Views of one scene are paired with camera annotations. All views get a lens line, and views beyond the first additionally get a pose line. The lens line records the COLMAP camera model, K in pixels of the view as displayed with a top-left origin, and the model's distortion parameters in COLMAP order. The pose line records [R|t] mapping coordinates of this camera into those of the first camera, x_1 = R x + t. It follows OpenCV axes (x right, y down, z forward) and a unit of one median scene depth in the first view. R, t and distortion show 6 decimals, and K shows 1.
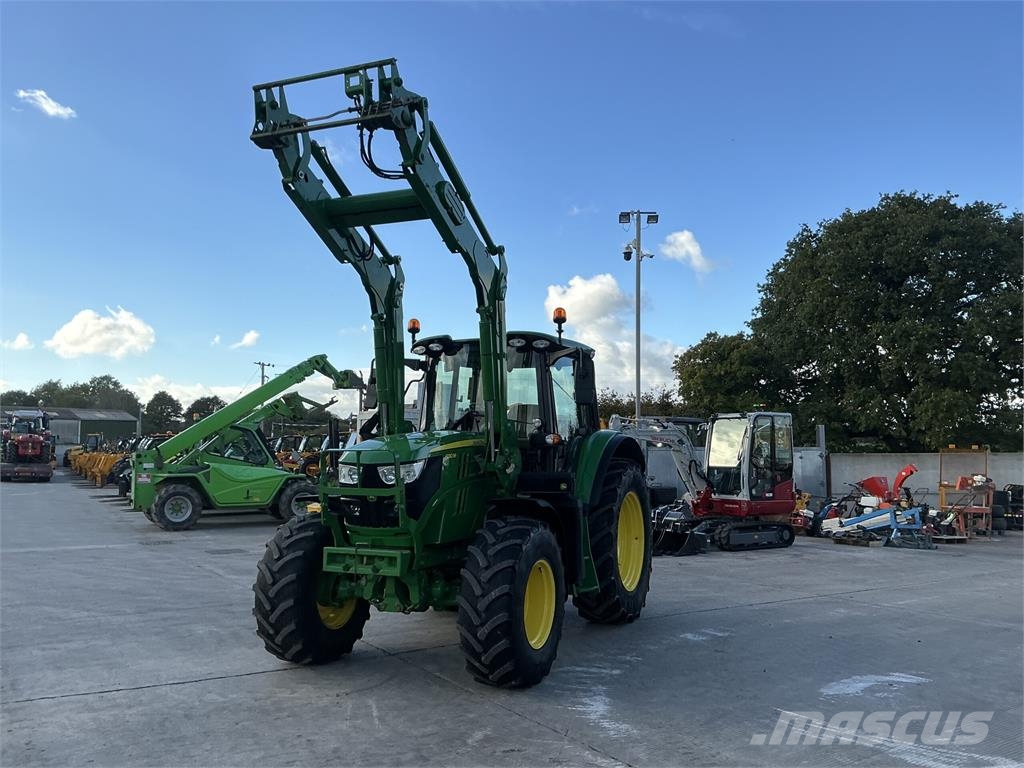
lens RADIAL K [[853.6, 0, 516.8], [0, 853.6, 381.8], [0, 0, 1]] dist [0.086370, -0.169147]
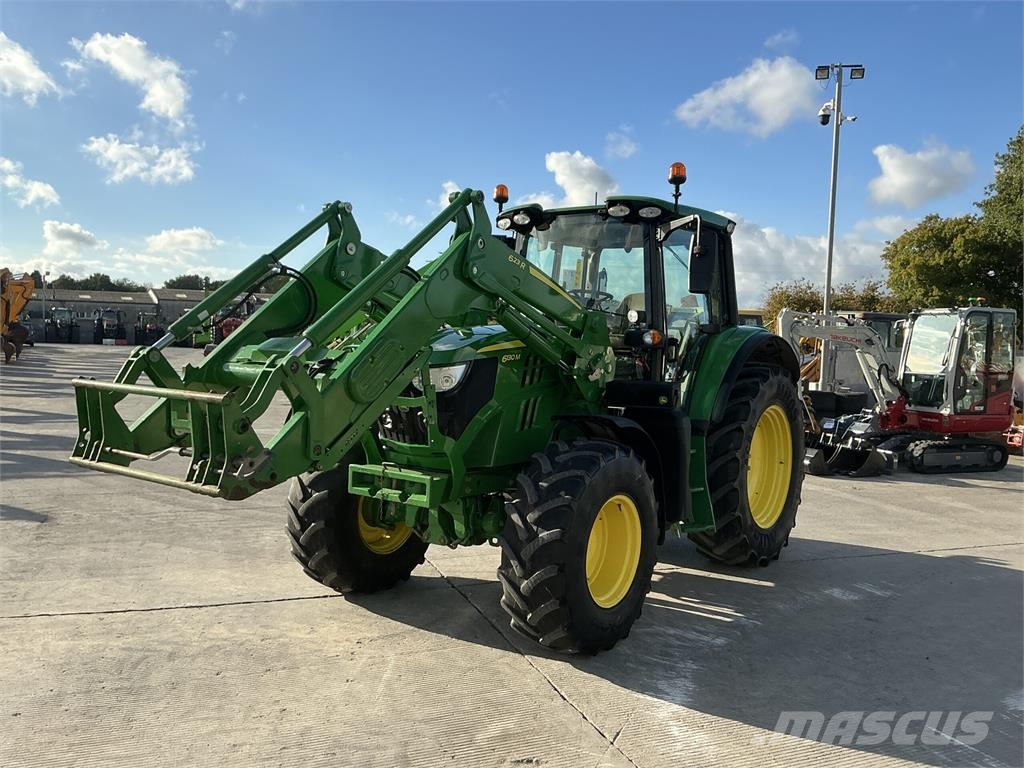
lens RADIAL K [[853.6, 0, 521.2], [0, 853.6, 384.3], [0, 0, 1]] dist [0.086370, -0.169147]
pose [[0.975147, 0.036799, -0.218480, 0.084984], [-0.008283, 0.991476, 0.130023, 0.008371], [0.221403, -0.124982, 0.967140, 0.201633]]
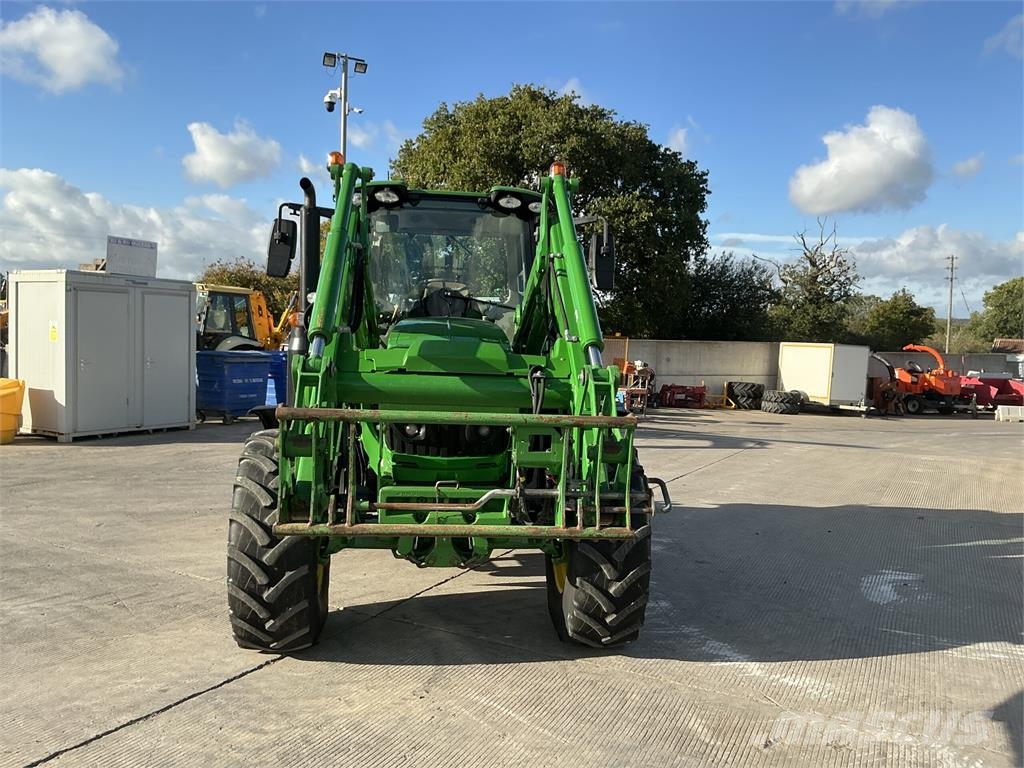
lens RADIAL K [[853.6, 0, 511.9], [0, 853.6, 383.5], [0, 0, 1]] dist [0.086370, -0.169147]
pose [[0.874774, -0.003272, 0.484521, -0.350483], [-0.067685, 0.989347, 0.128883, 0.014207], [-0.479781, -0.145538, 0.865233, 0.297658]]
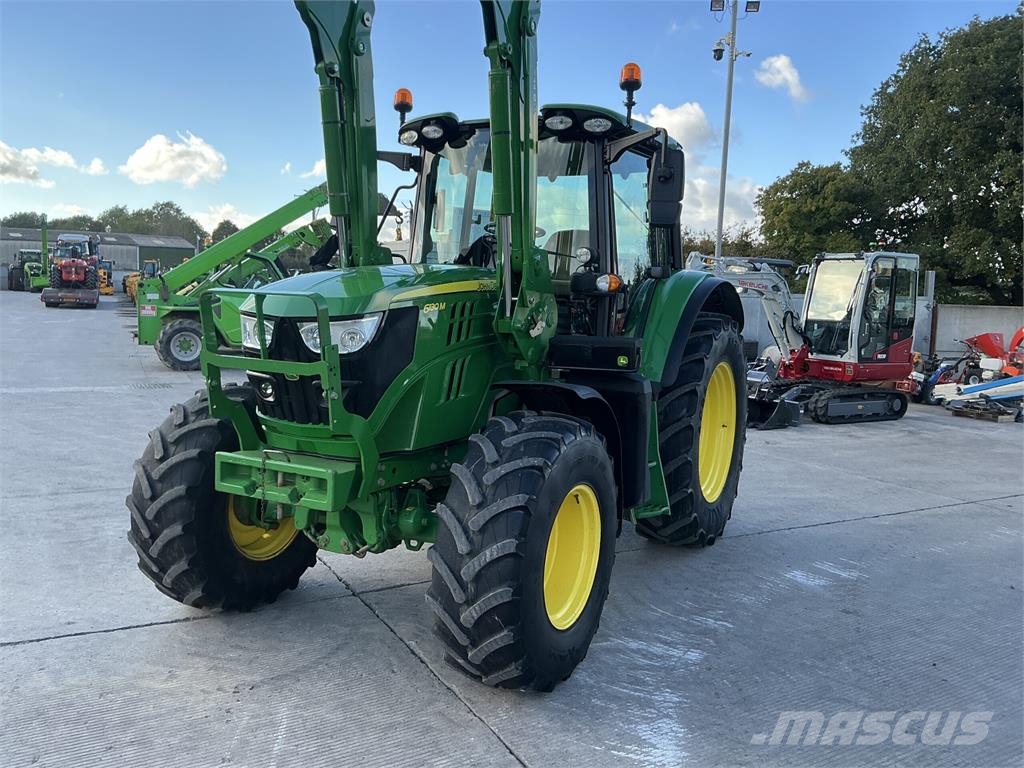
lens RADIAL K [[853.6, 0, 513.2], [0, 853.6, 379.0], [0, 0, 1]] dist [0.086370, -0.169147]
pose [[0.996401, 0.037453, -0.076036, 0.020472], [-0.022852, 0.982562, 0.184525, 0.020700], [0.081621, -0.182123, 0.979882, 0.338843]]
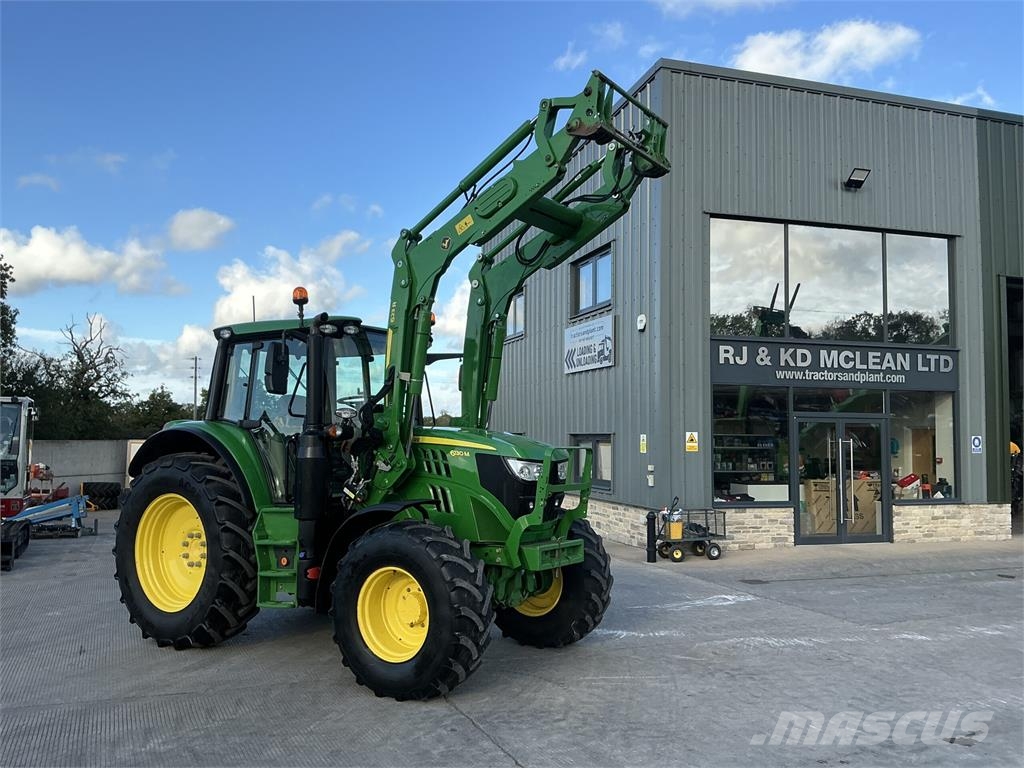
lens RADIAL K [[853.6, 0, 509.6], [0, 853.6, 376.6], [0, 0, 1]] dist [0.086370, -0.169147]
pose [[0.173467, 0.074340, 0.982030, -0.919696], [-0.085788, 0.994497, -0.060130, 0.046106], [-0.981096, -0.073816, 0.178890, 0.669101]]
